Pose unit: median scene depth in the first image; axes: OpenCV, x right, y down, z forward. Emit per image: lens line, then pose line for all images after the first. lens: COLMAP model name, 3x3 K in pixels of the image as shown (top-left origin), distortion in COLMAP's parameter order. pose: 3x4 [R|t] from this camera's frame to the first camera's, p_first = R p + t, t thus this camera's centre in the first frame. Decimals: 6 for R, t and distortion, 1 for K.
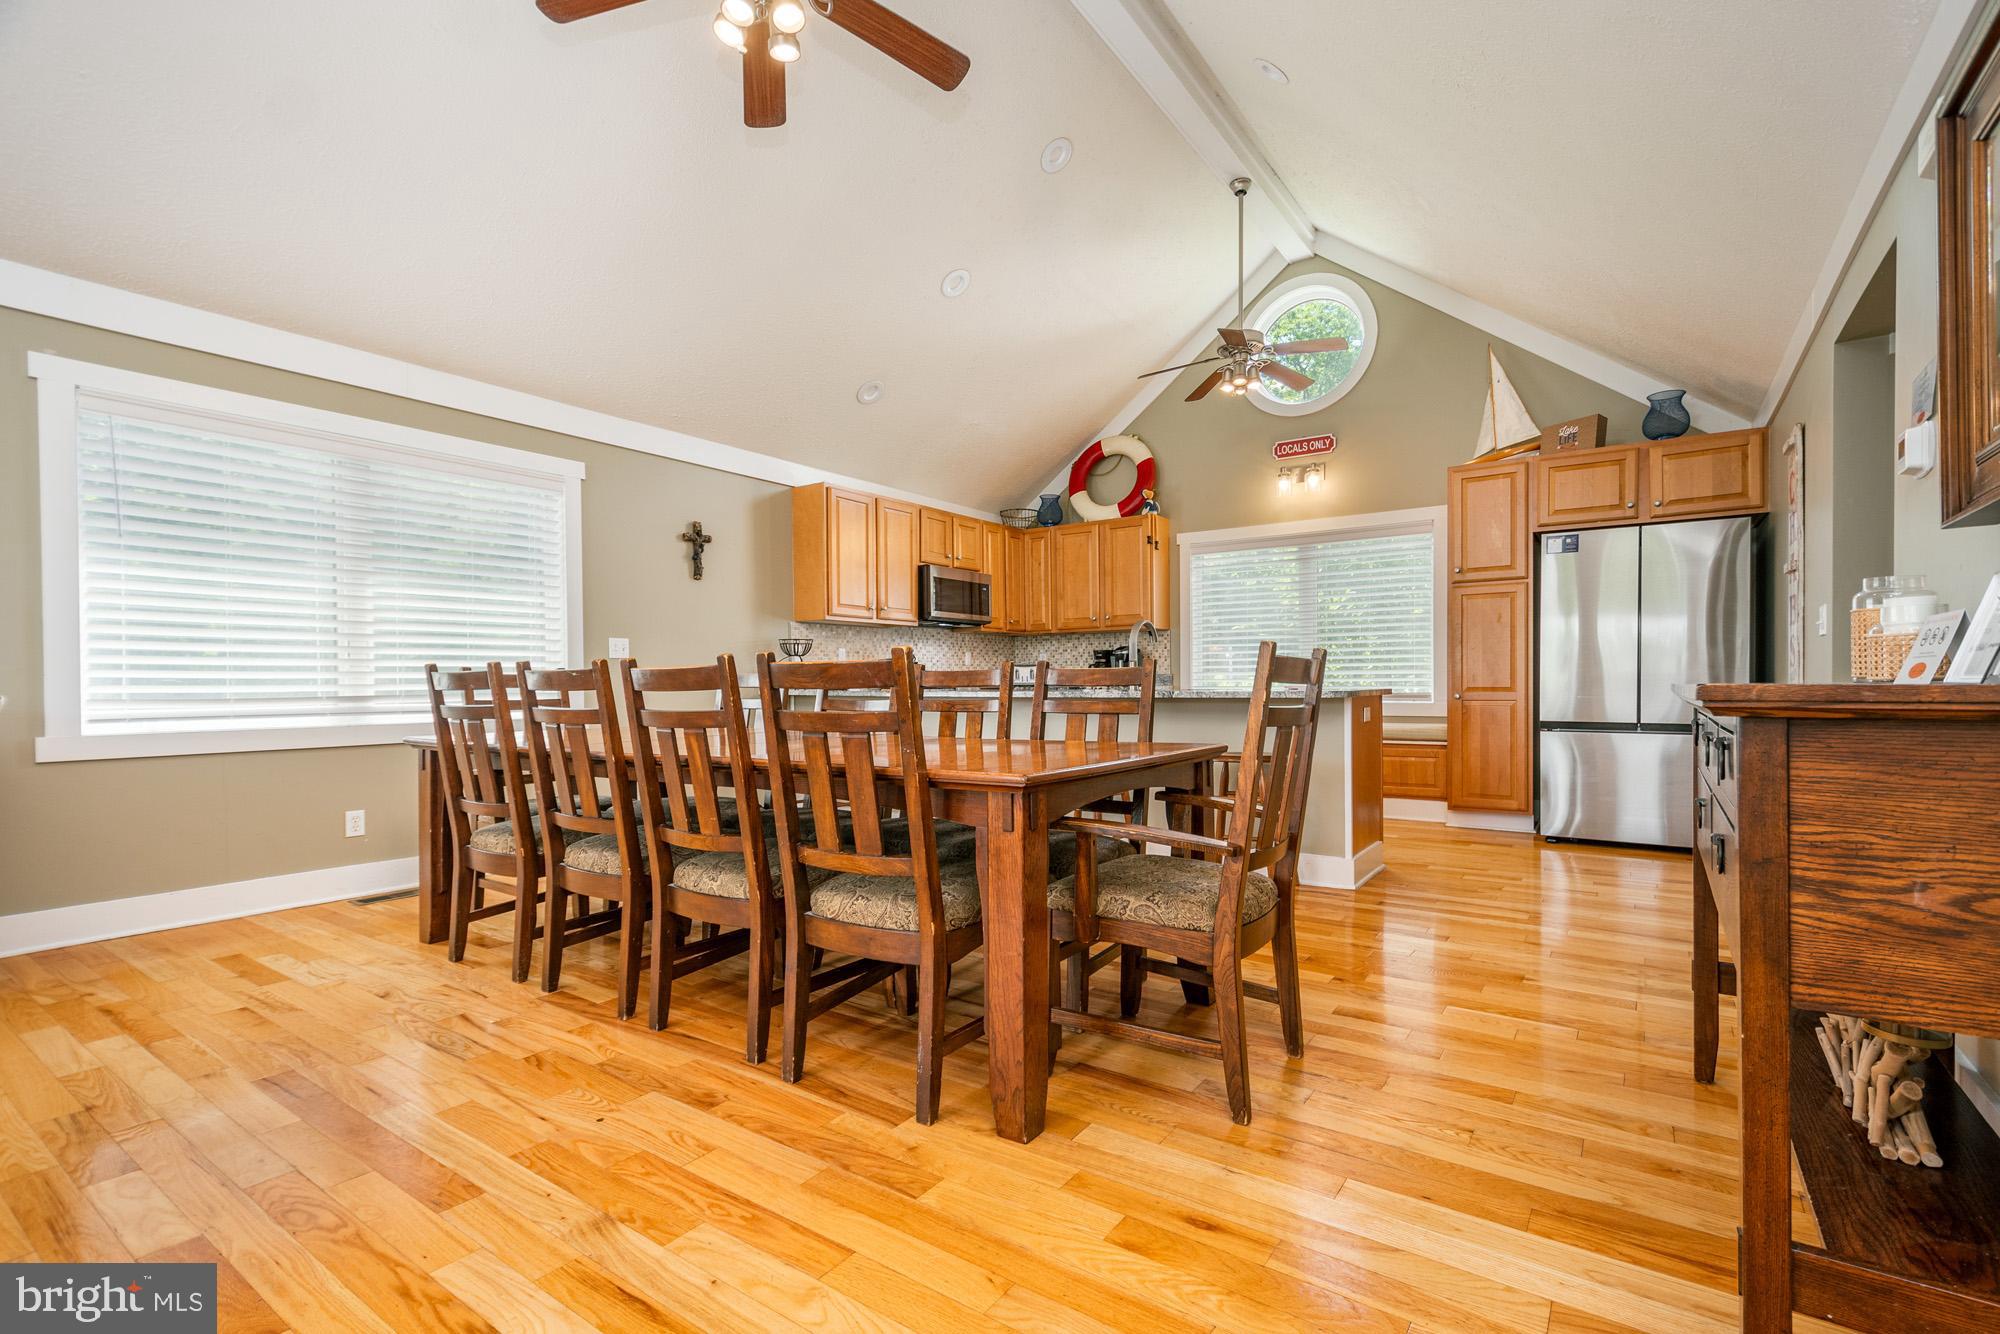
lens RADIAL K [[923.8, 0, 962.7], [0, 923.8, 685.7], [0, 0, 1]] dist [0.013968, -0.002054]
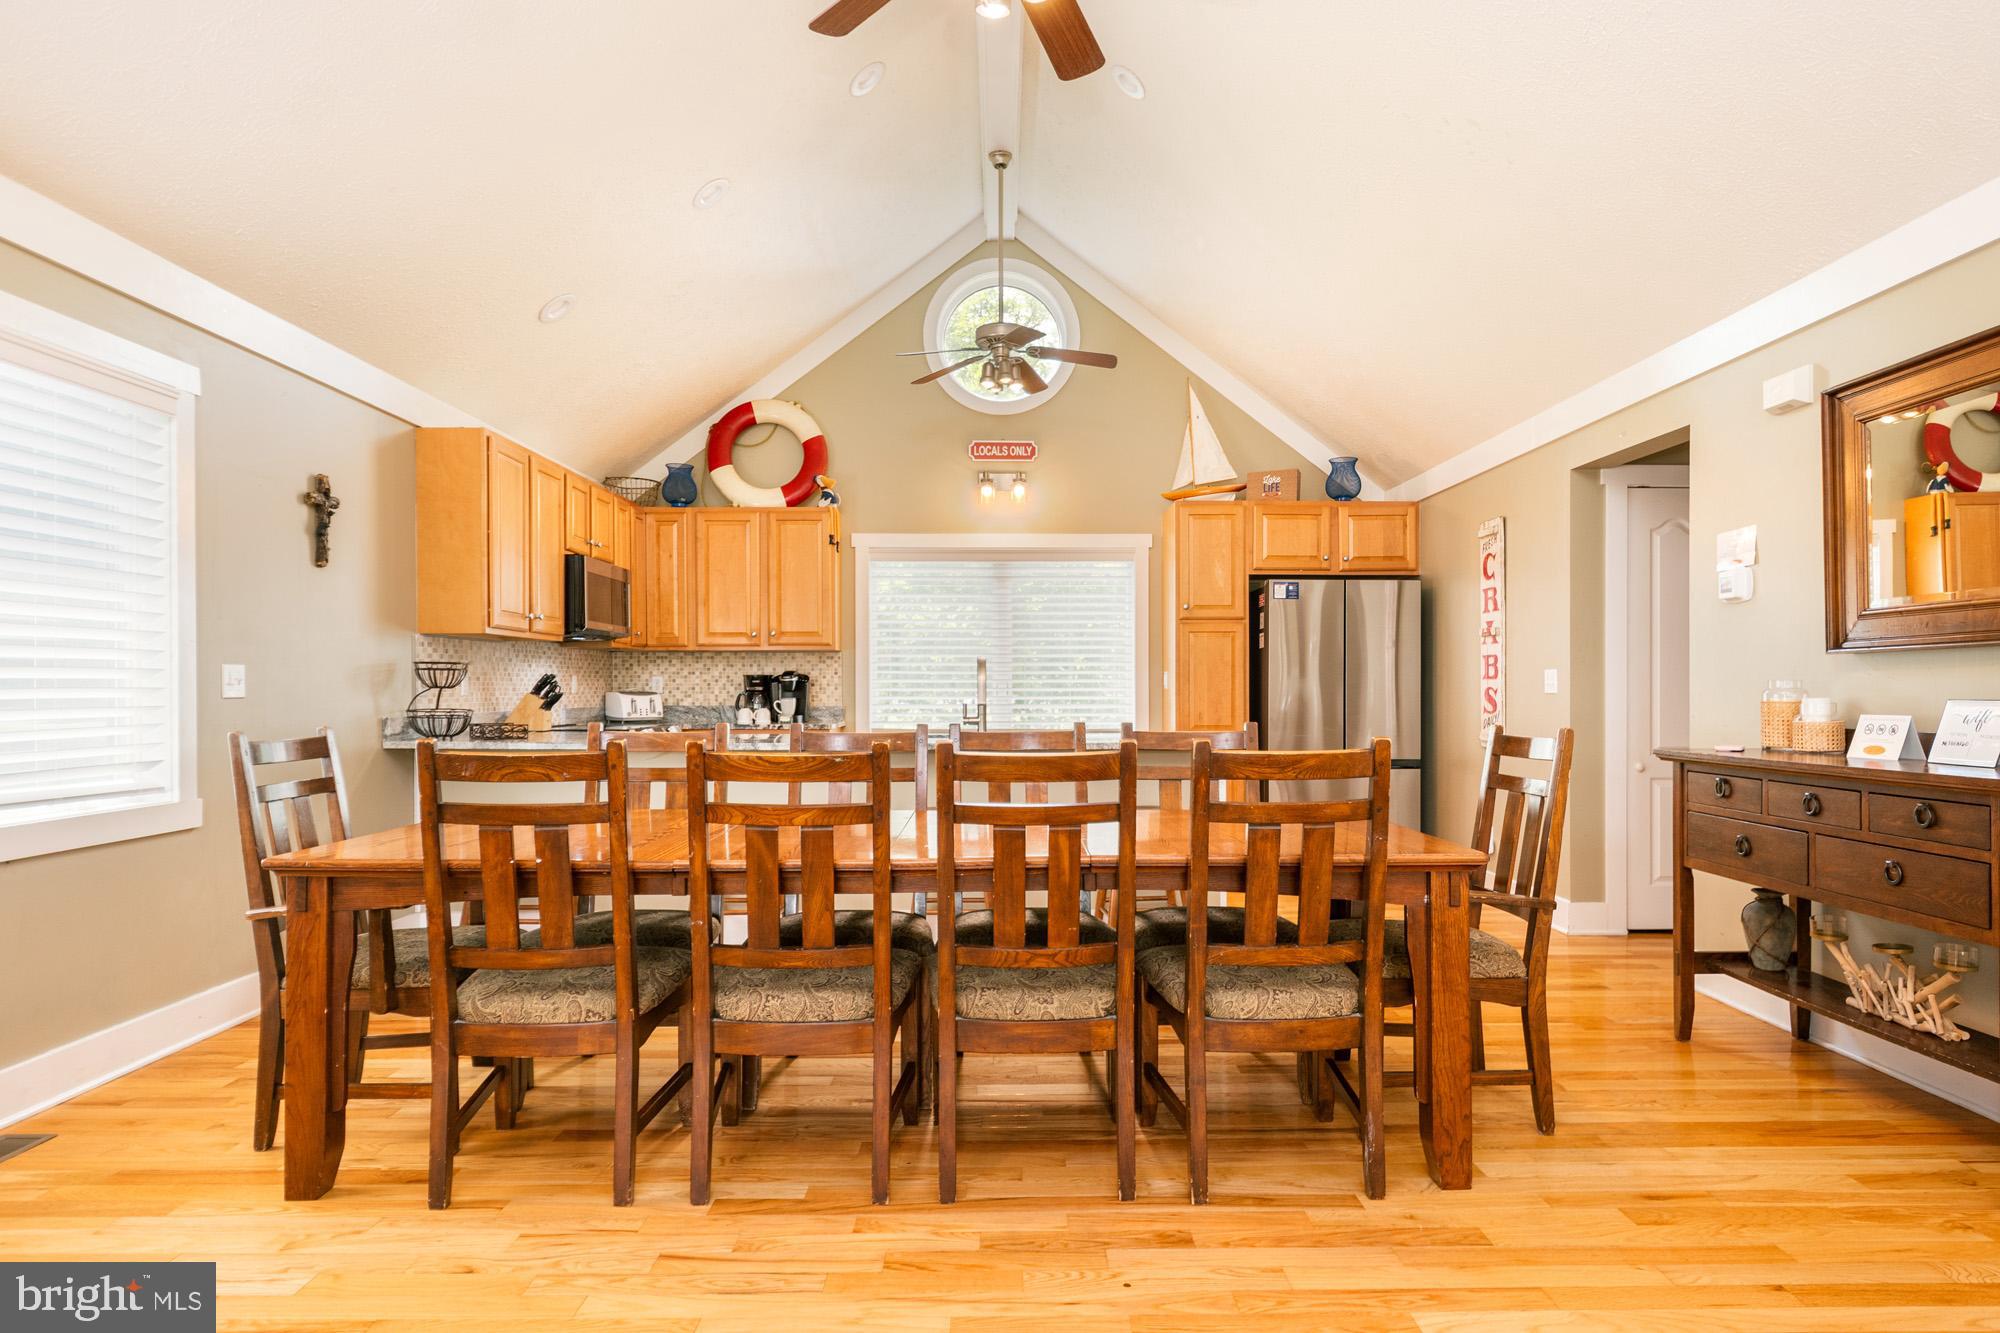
lens RADIAL K [[1278.2, 0, 989.7], [0, 1278.2, 679.0], [0, 0, 1]] dist [0.002696, -0.000367]
pose [[0.797220, 0.008907, 0.603623, -0.434237], [-0.003083, 0.999938, -0.010683, -0.031169], [-0.603681, 0.006655, 0.797198, 0.042034]]
